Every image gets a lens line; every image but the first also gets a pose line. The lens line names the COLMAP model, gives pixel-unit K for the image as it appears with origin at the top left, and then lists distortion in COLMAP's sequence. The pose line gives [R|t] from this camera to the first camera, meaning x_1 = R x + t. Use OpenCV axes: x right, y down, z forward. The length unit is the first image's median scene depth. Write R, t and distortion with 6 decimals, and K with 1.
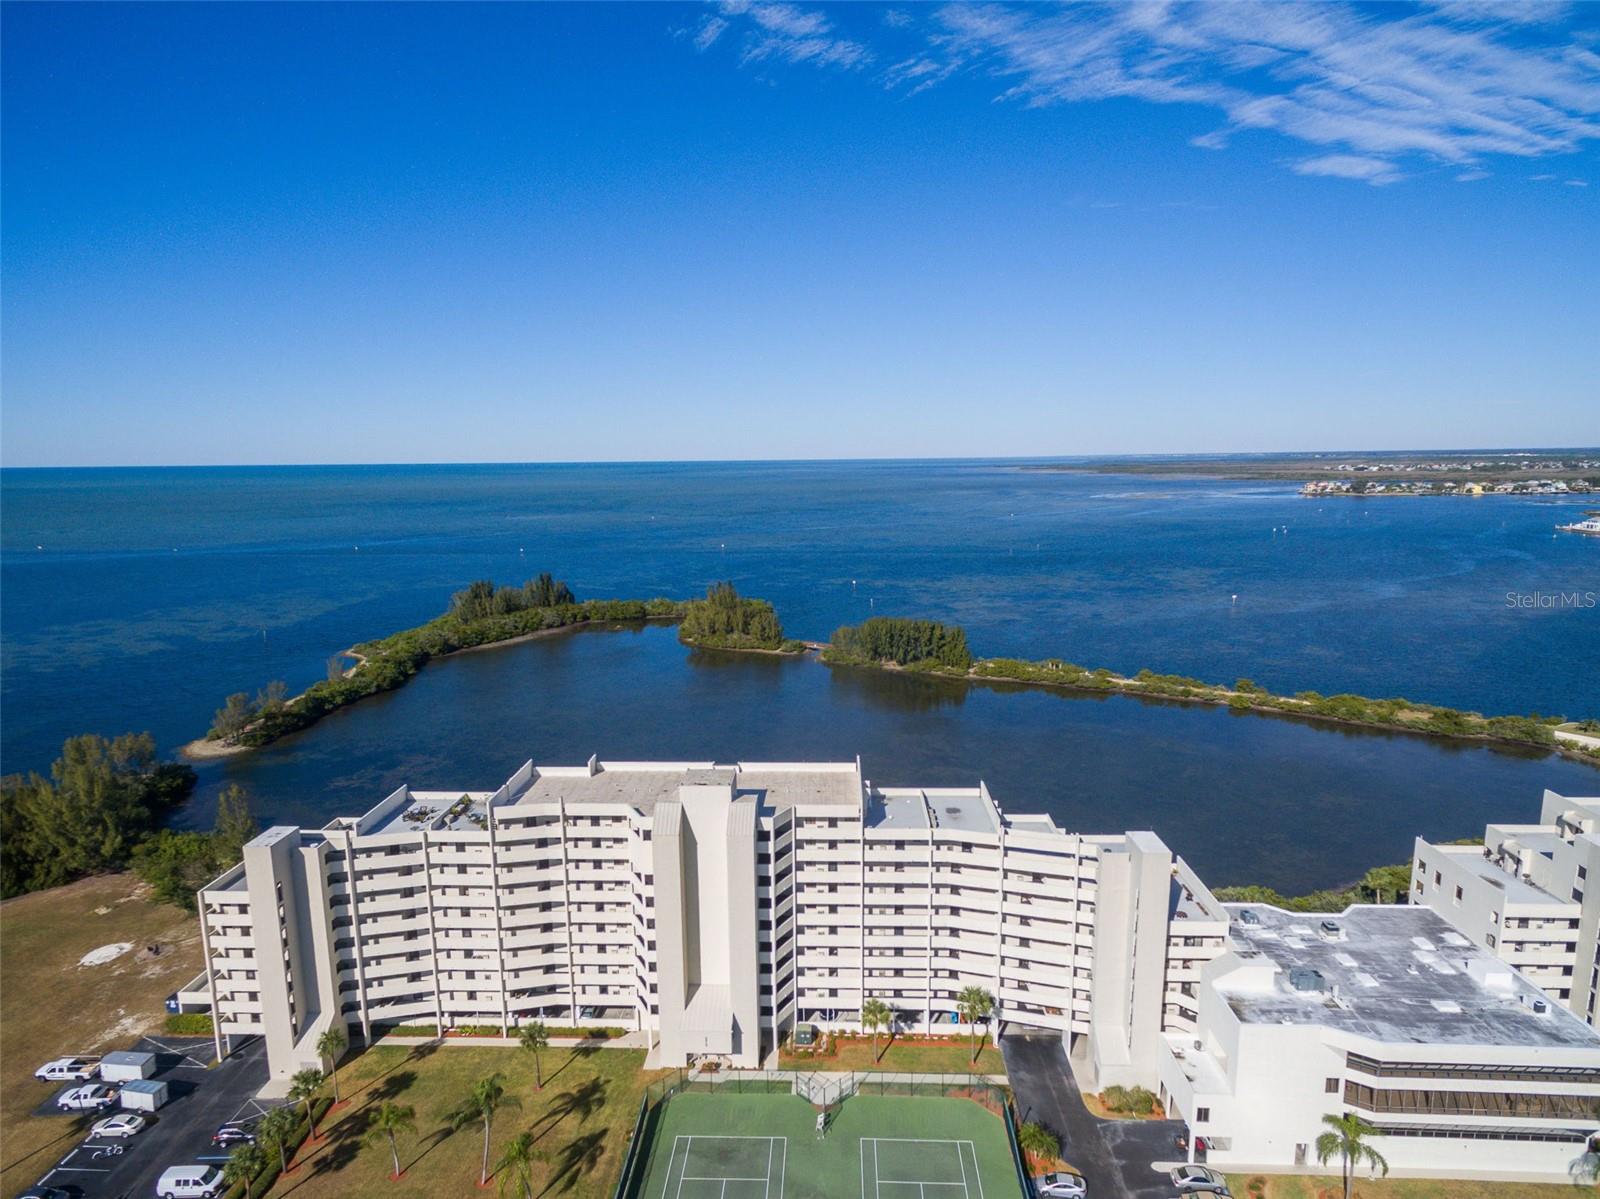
lens RADIAL K [[879.8, 0, 800.0], [0, 879.8, 599.5], [0, 0, 1]] dist [0.011935, 0.000247]
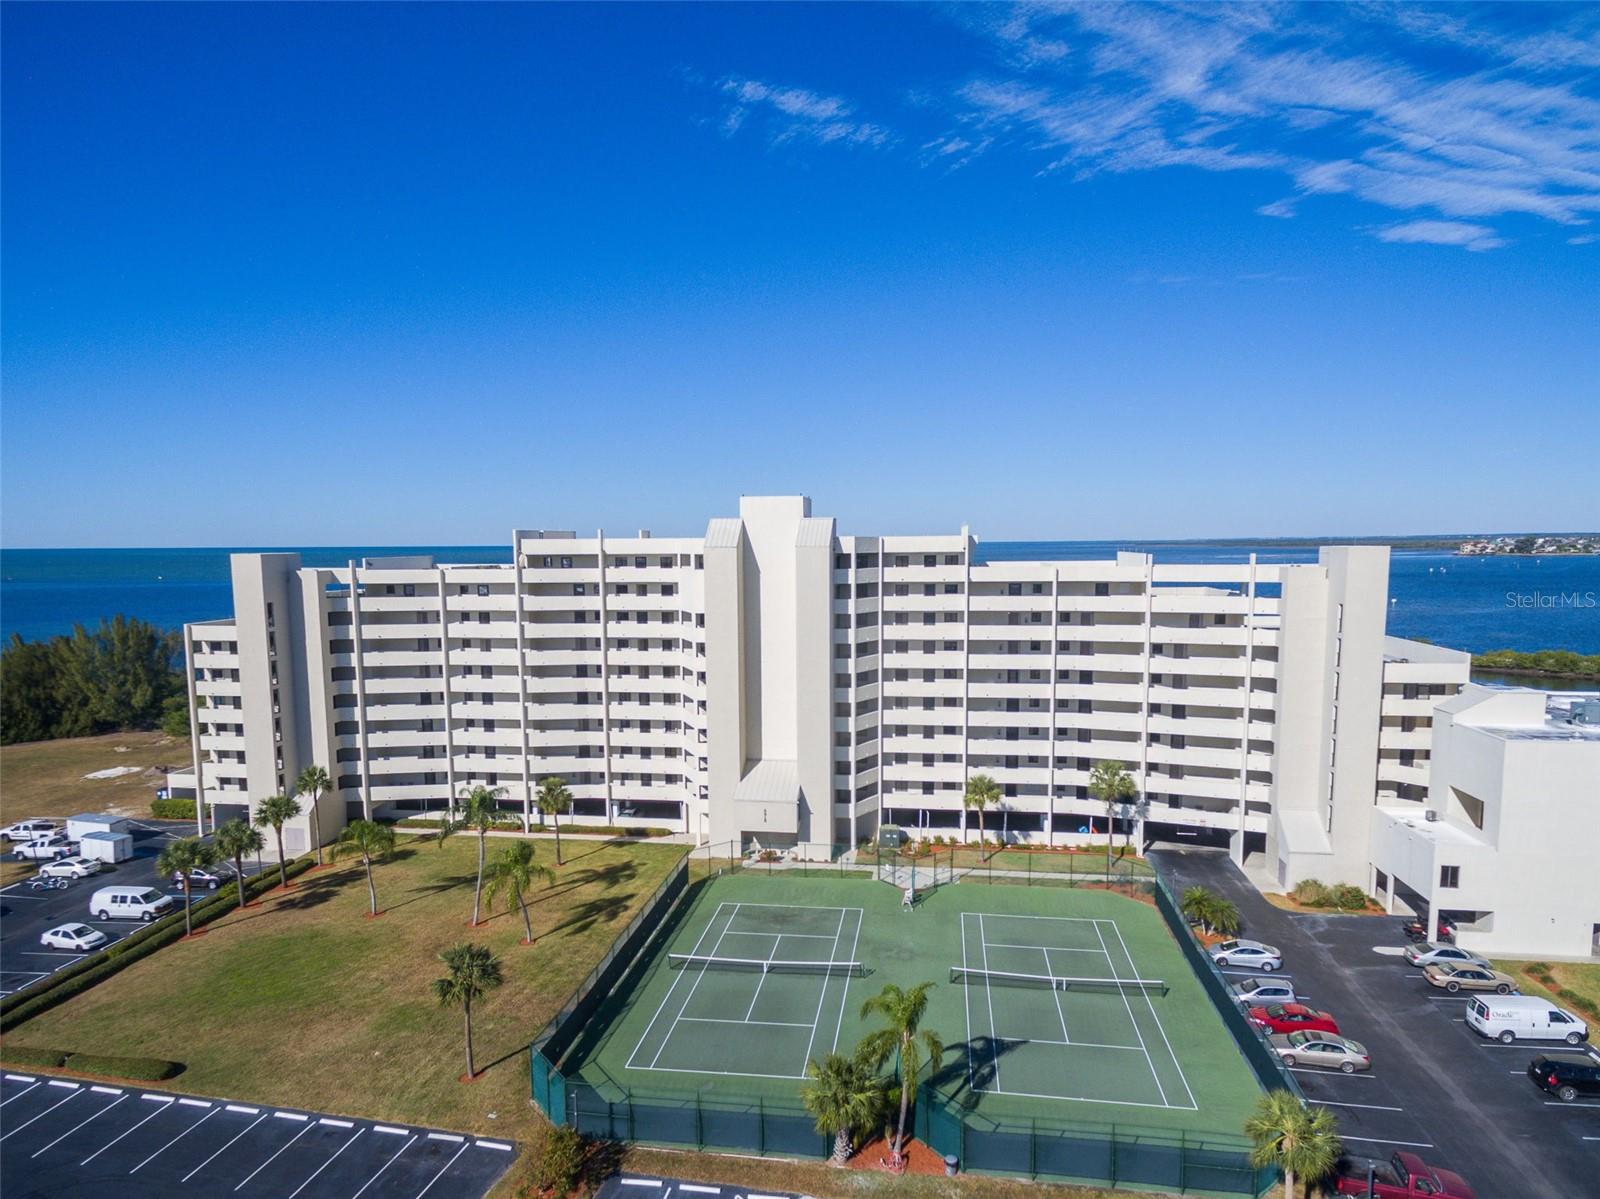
lens RADIAL K [[923.5, 0, 809.7], [0, 923.5, 588.0], [0, 0, 1]] dist [0.006157, 0.003606]
pose [[0.995170, 0.014641, -0.097071, 0.010727], [-0.020948, 0.997712, -0.064274, 0.340342], [0.095908, 0.065997, 0.993200, 0.162991]]
